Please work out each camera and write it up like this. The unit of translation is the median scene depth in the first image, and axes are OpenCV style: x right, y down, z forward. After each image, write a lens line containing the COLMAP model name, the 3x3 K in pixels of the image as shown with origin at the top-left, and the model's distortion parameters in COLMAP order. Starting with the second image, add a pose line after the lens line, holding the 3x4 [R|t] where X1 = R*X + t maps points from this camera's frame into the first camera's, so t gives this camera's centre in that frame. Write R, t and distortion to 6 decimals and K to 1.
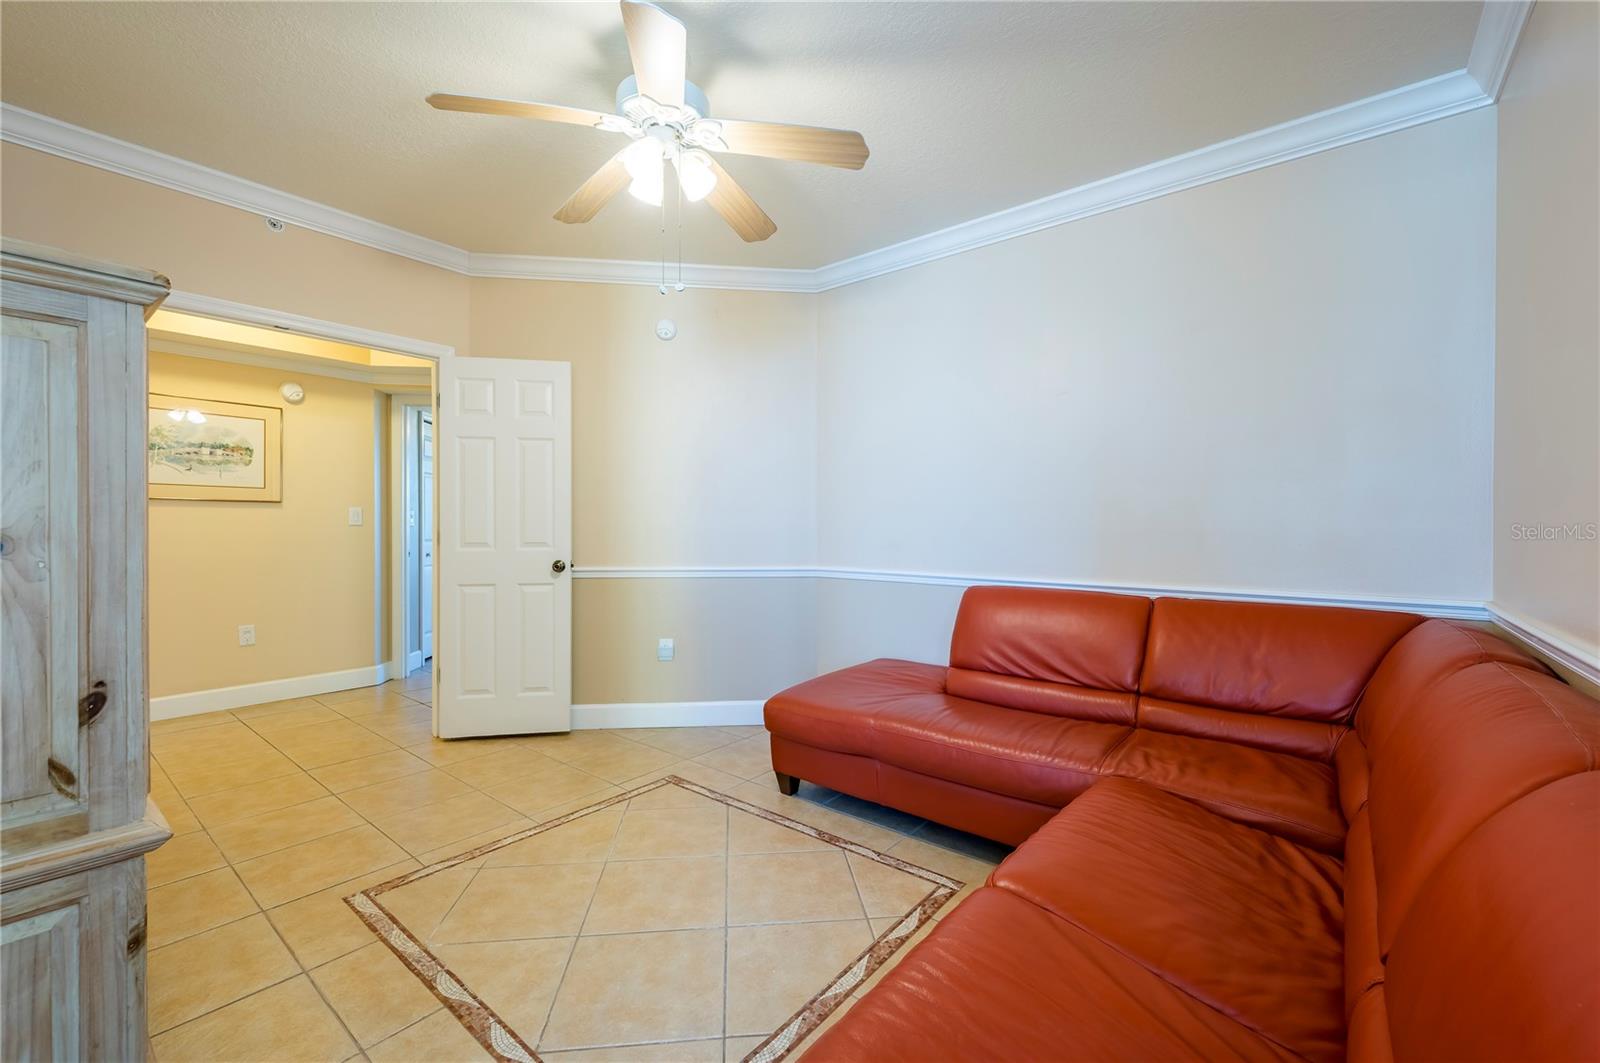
lens RADIAL K [[658.7, 0, 800.0], [0, 658.7, 531.5], [0, 0, 1]] dist [0.000725, 0.000031]
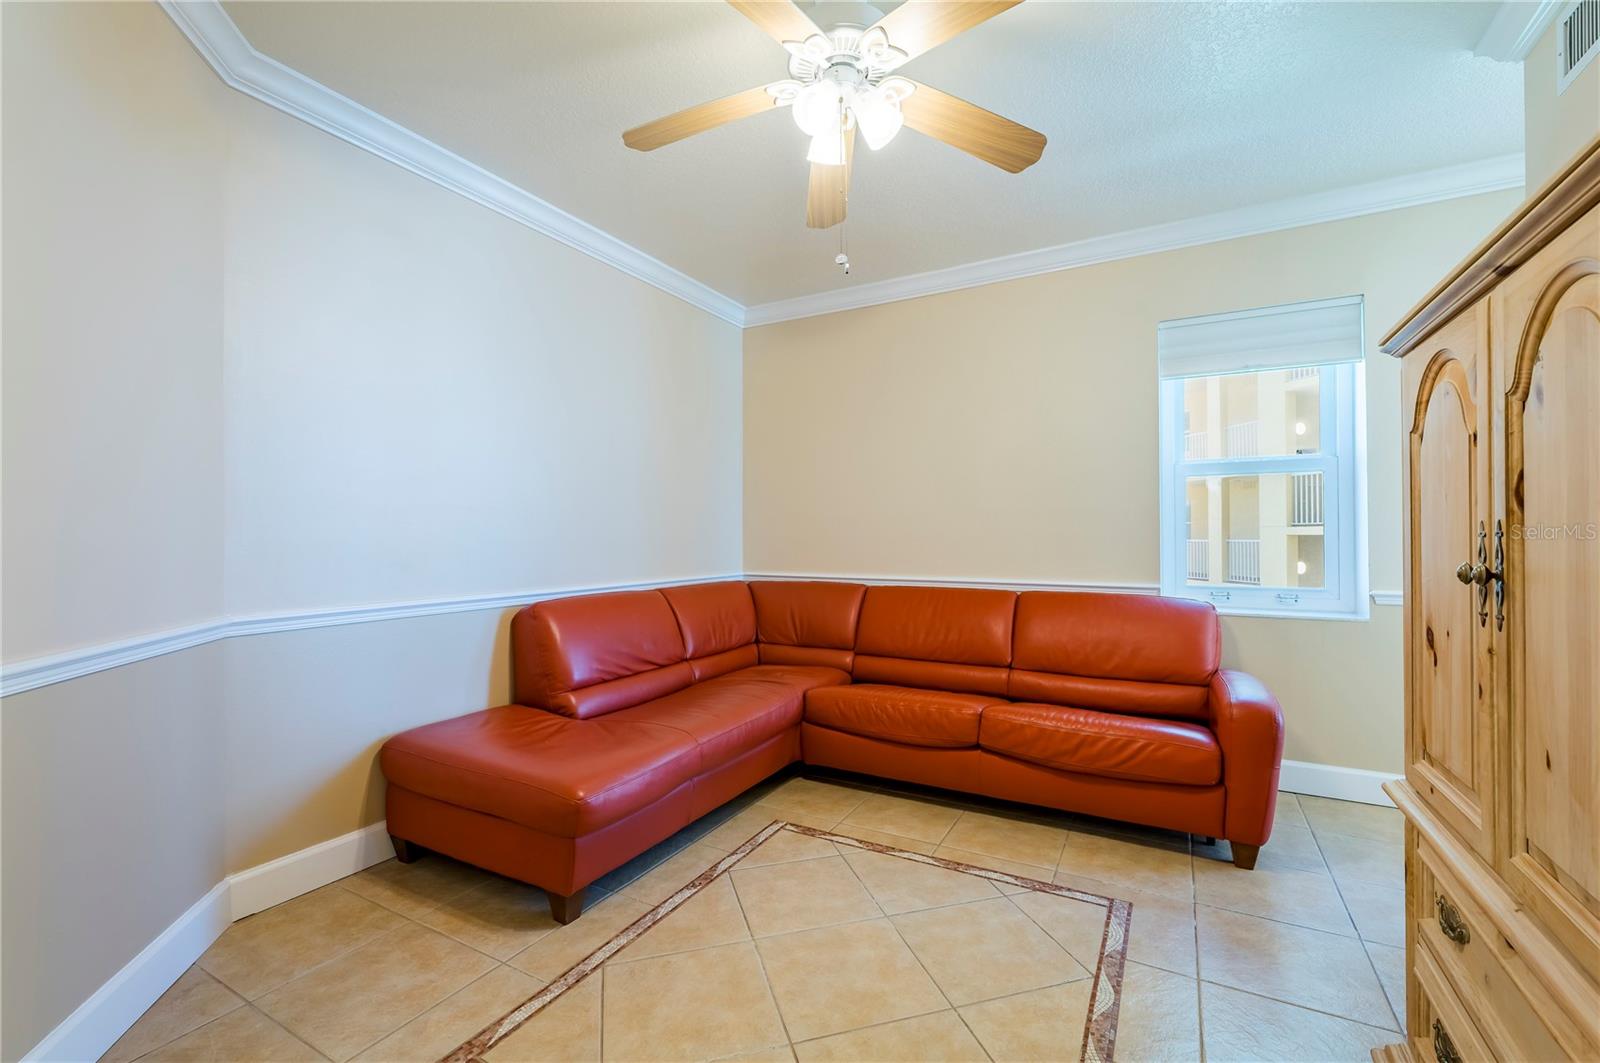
lens RADIAL K [[685.7, 0, 800.0], [0, 685.7, 531.5], [0, 0, 1]] dist [0.001942, 0.000076]
pose [[-0.182807, 0.001144, 0.983148, -1.071156], [0.011653, 0.999932, 0.001003, -0.015894], [-0.983080, 0.011640, -0.182808, 1.221415]]
